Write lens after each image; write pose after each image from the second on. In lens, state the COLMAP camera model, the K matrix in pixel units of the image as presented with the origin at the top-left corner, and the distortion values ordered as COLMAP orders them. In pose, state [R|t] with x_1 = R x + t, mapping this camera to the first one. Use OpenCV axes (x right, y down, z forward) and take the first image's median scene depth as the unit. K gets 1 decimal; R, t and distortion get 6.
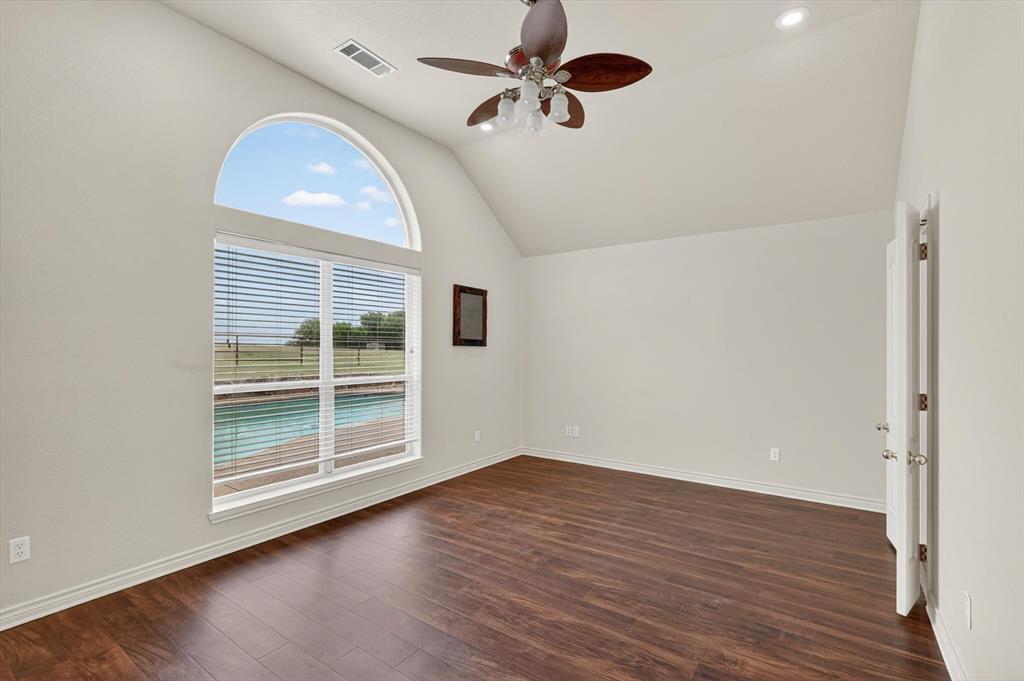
lens RADIAL K [[462.4, 0, 504.5], [0, 462.4, 350.7], [0, 0, 1]] dist [0.001194, 0.000639]
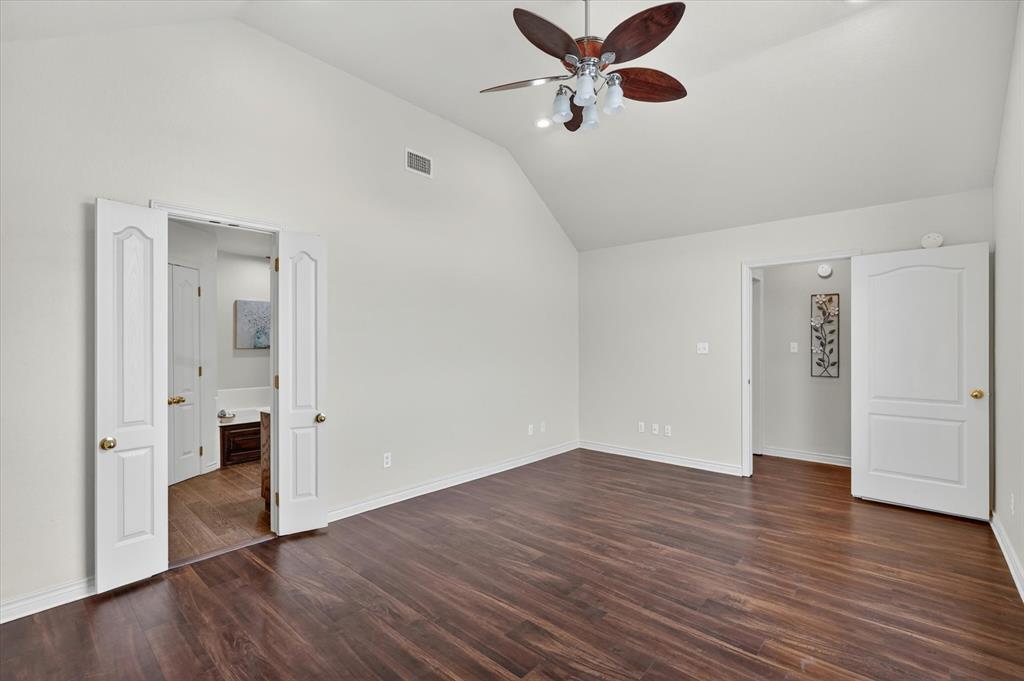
lens RADIAL K [[448.1, 0, 512.0], [0, 448.1, 340.5], [0, 0, 1]] dist [-0.000193, 0.000179]
pose [[-0.993953, -0.001967, 0.109785, 0.100422], [-0.002062, 0.999998, -0.000750, -0.000349], [-0.109784, -0.000972, -0.993955, 1.681221]]
